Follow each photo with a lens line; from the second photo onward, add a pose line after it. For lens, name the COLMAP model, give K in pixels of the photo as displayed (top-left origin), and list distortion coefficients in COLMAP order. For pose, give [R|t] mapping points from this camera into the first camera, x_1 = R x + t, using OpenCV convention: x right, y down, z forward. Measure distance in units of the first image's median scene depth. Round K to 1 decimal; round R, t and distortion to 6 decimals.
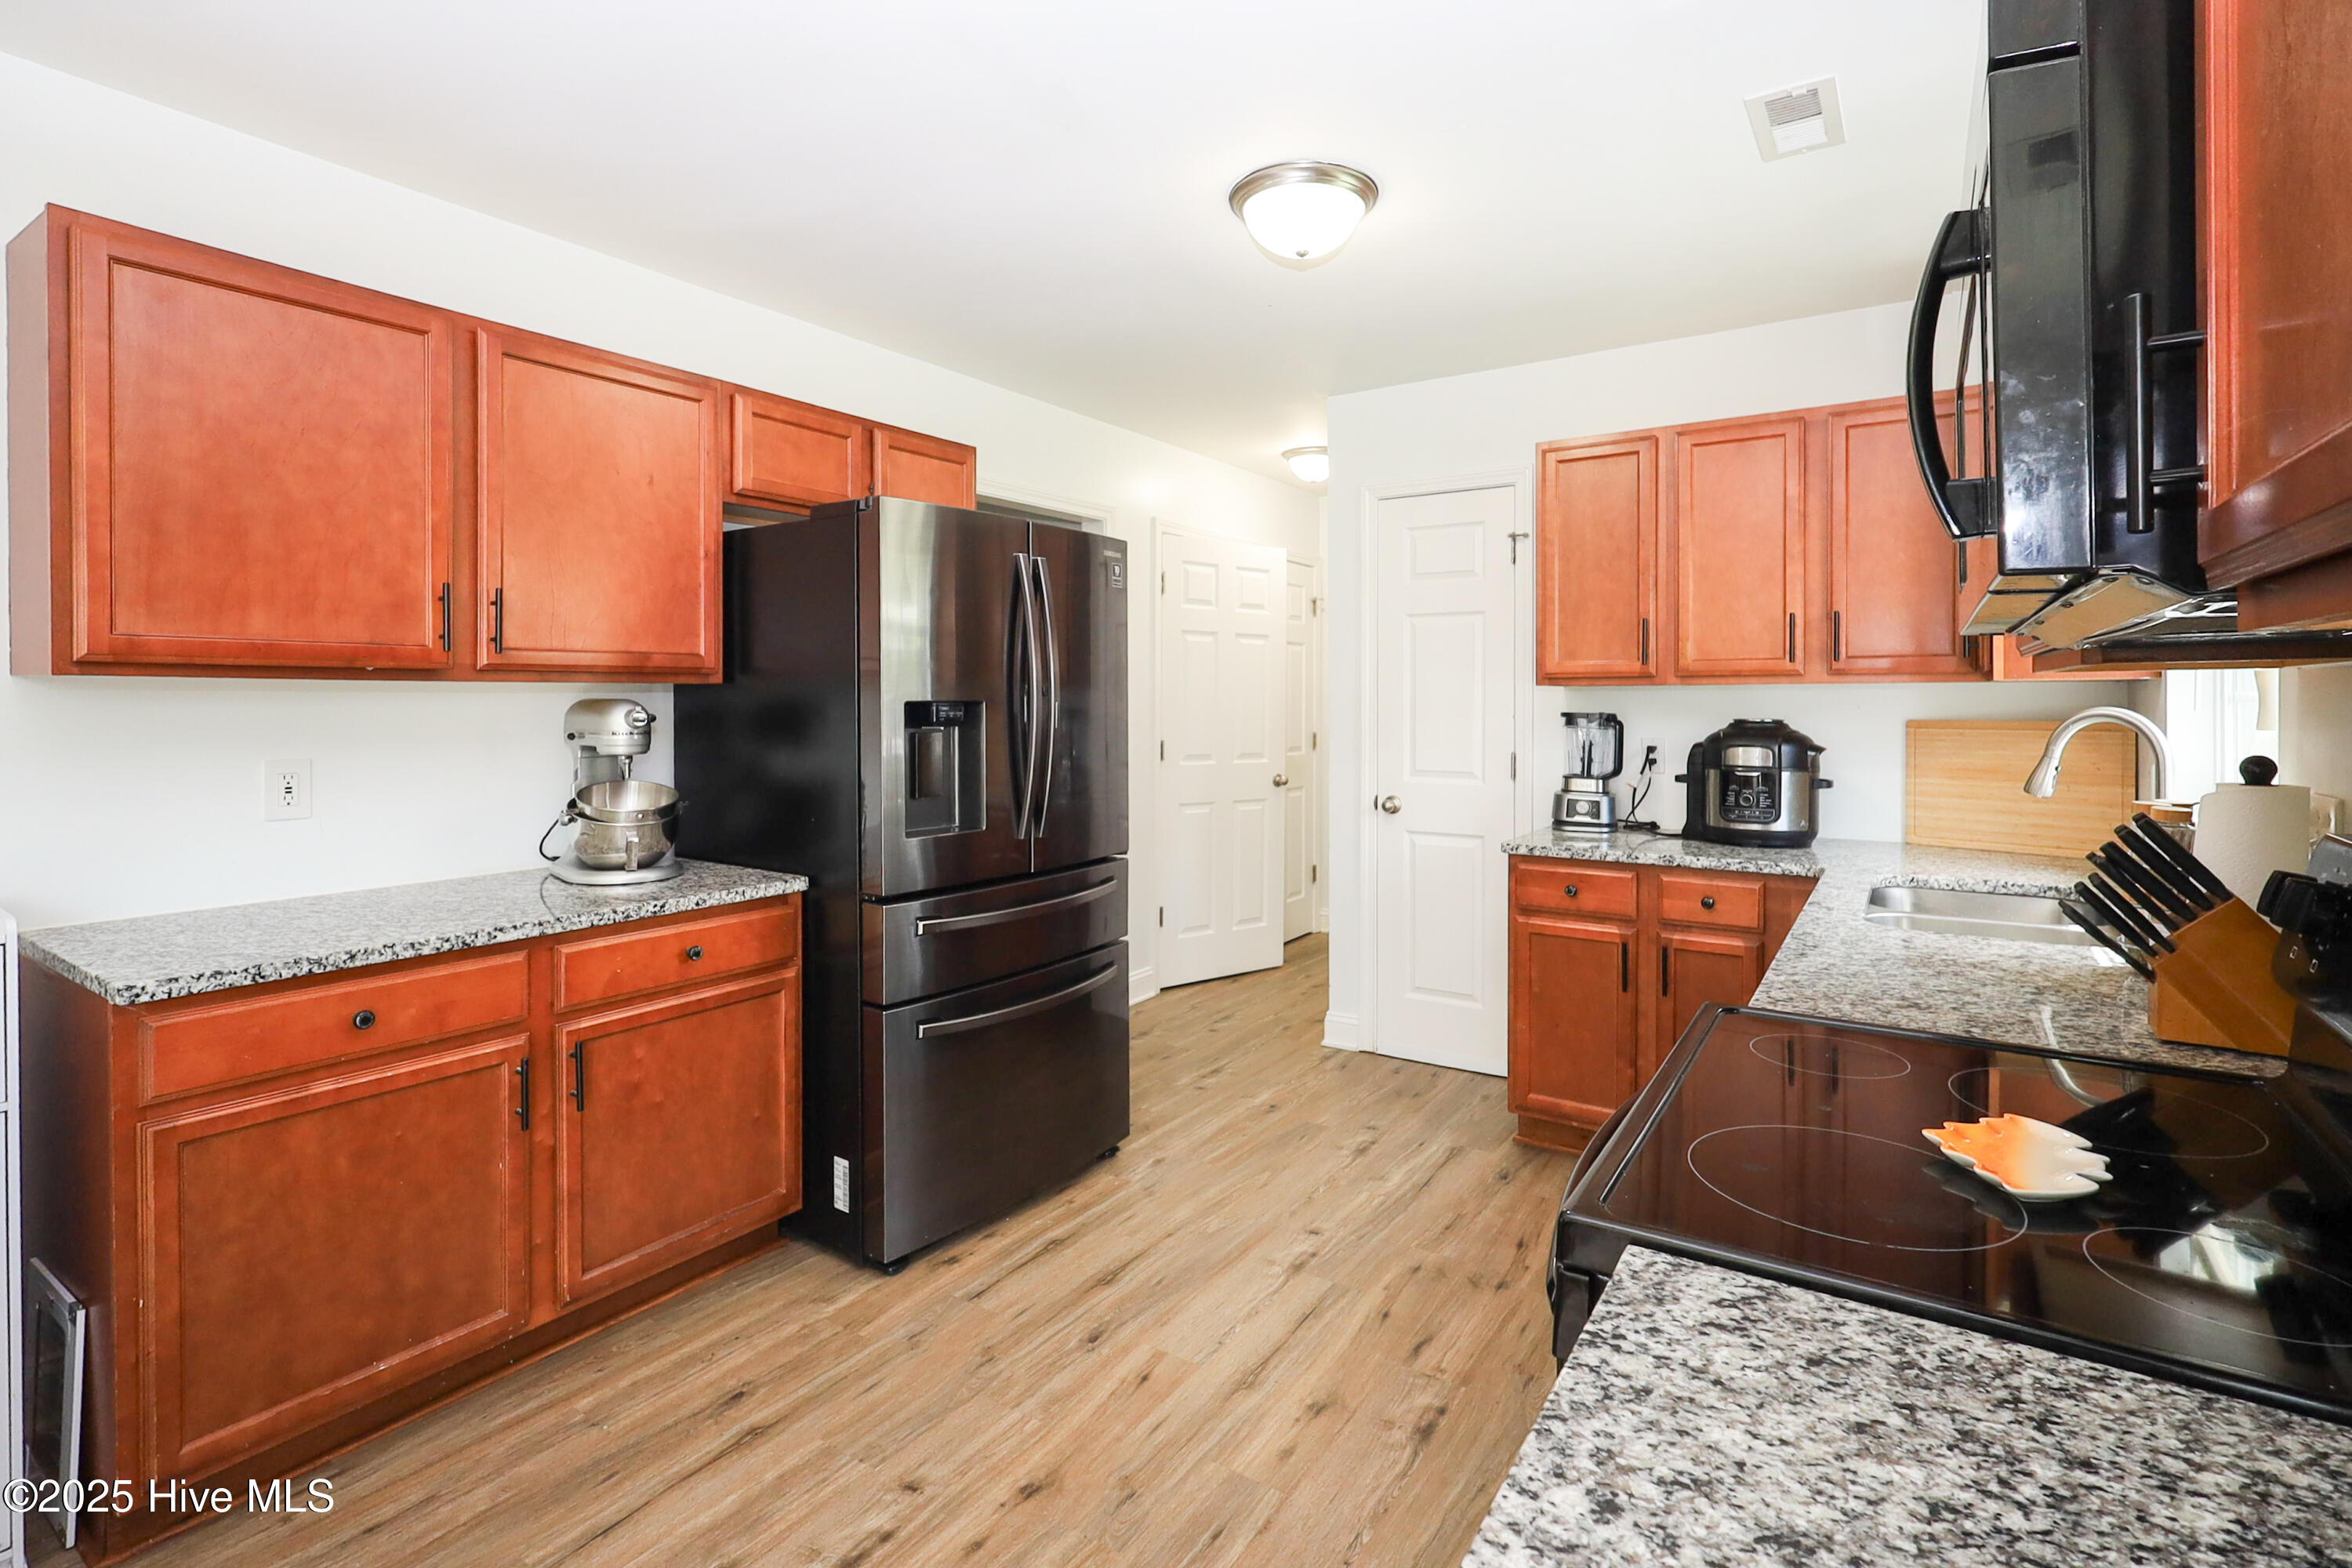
lens RADIAL K [[1102.1, 0, 1173.7], [0, 1102.1, 716.0], [0, 0, 1]] dist [-0.003869, 0.000113]
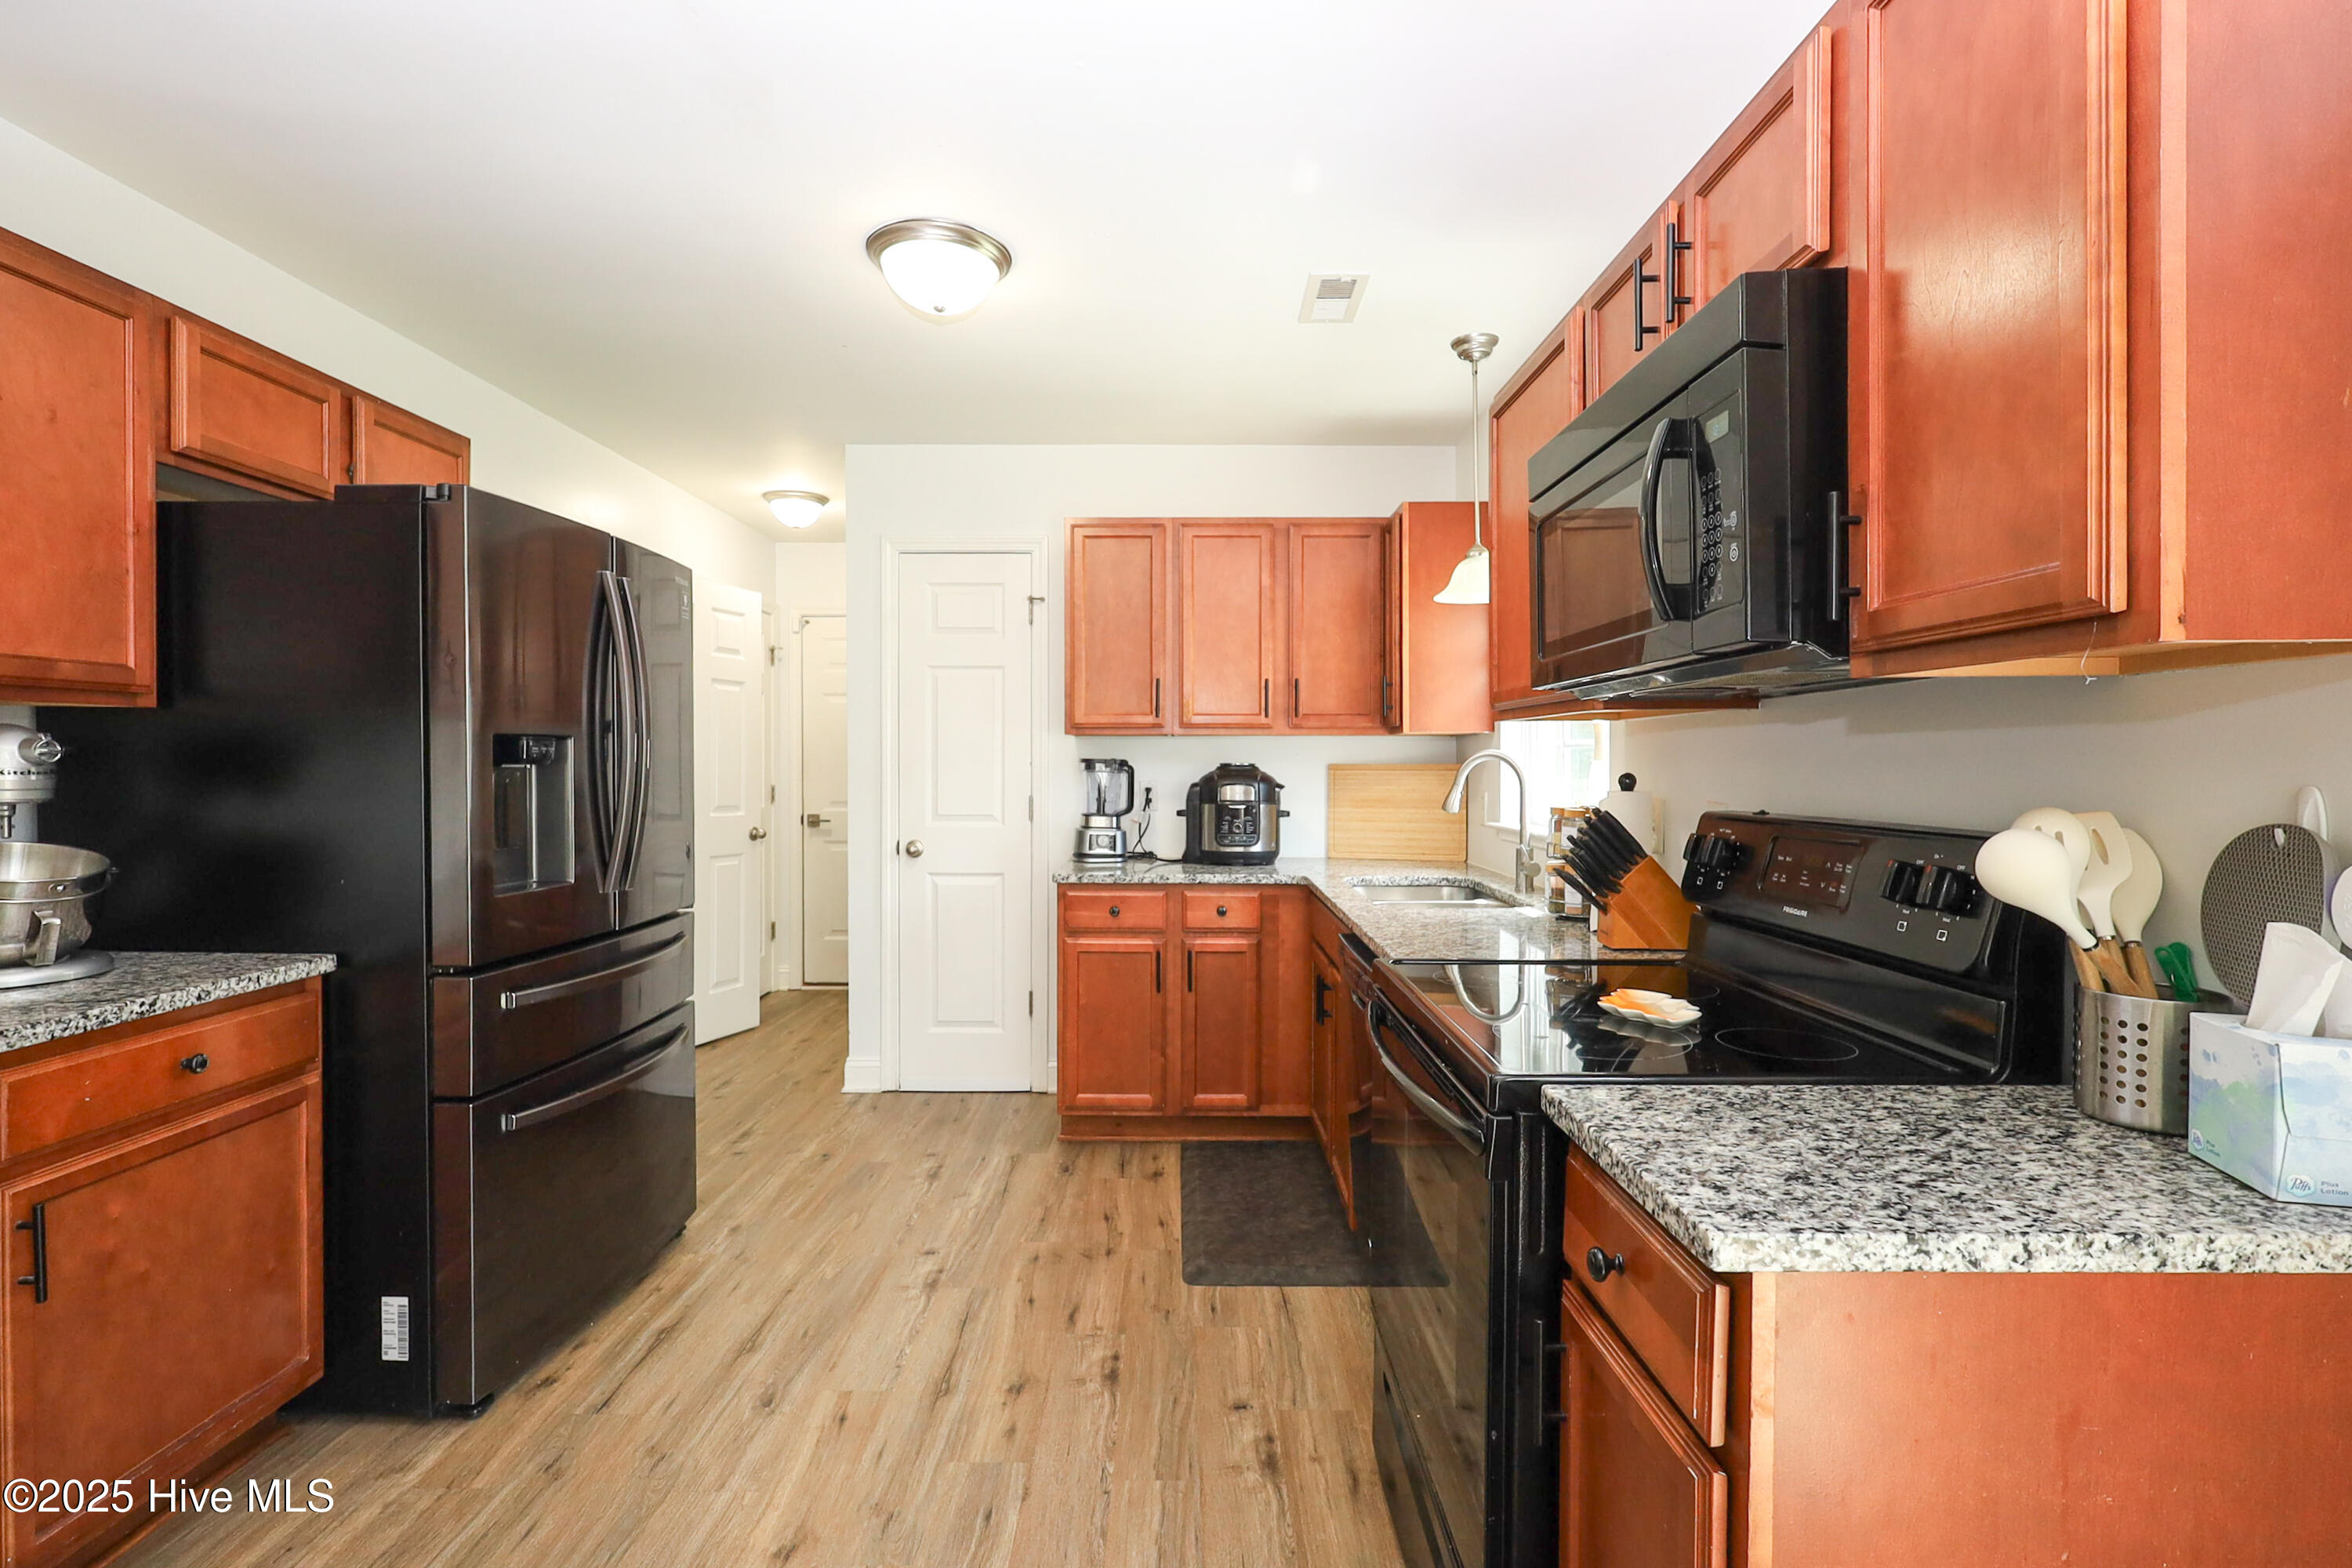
lens RADIAL K [[1084.5, 0, 1176.0], [0, 1084.5, 784.0], [0, 0, 1]] dist [-0.001767, -0.000233]
pose [[0.835475, -0.008442, 0.549464, -0.223077], [0.005109, 0.999958, 0.007595, 0.018392], [-0.549505, -0.003538, 0.835483, 0.017082]]
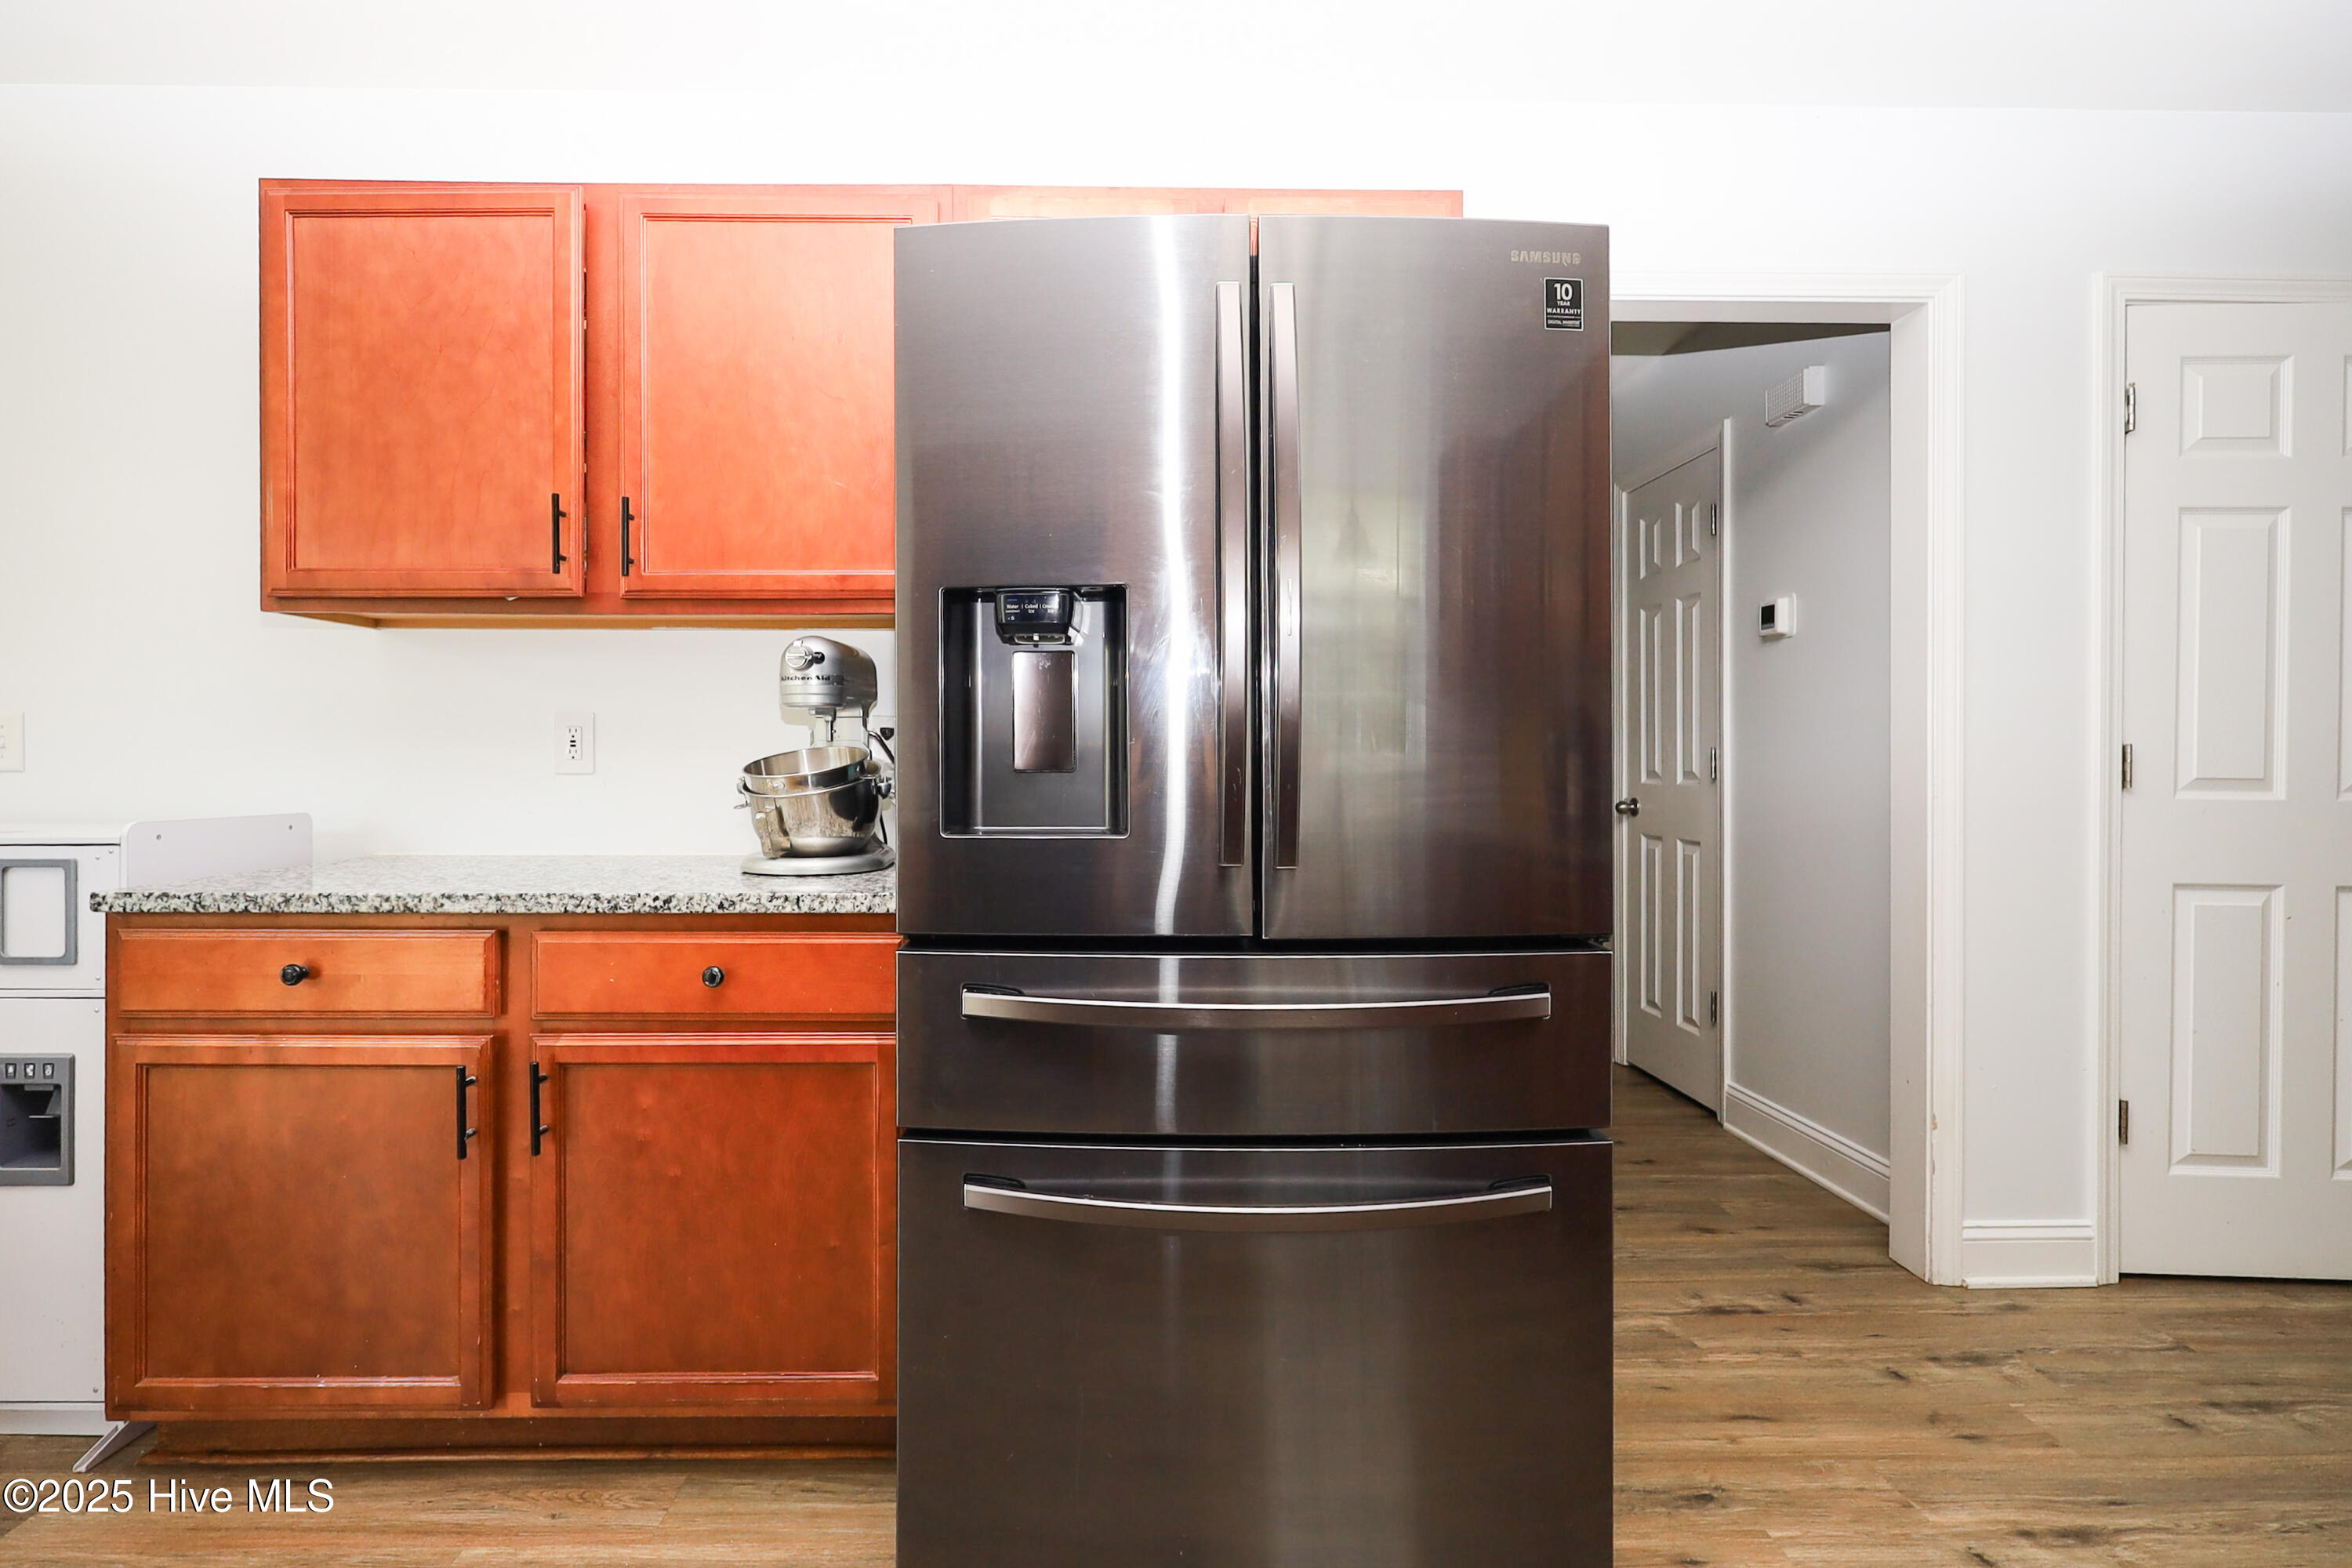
lens RADIAL K [[1084.5, 0, 1176.0], [0, 1084.5, 784.0], [0, 0, 1]] dist [-0.001767, -0.000233]
pose [[0.571287, 0.007089, -0.820720, 0.224969], [-0.013266, 0.999912, -0.000597, 0.072509], [0.820643, 0.011229, 0.571331, 0.672102]]
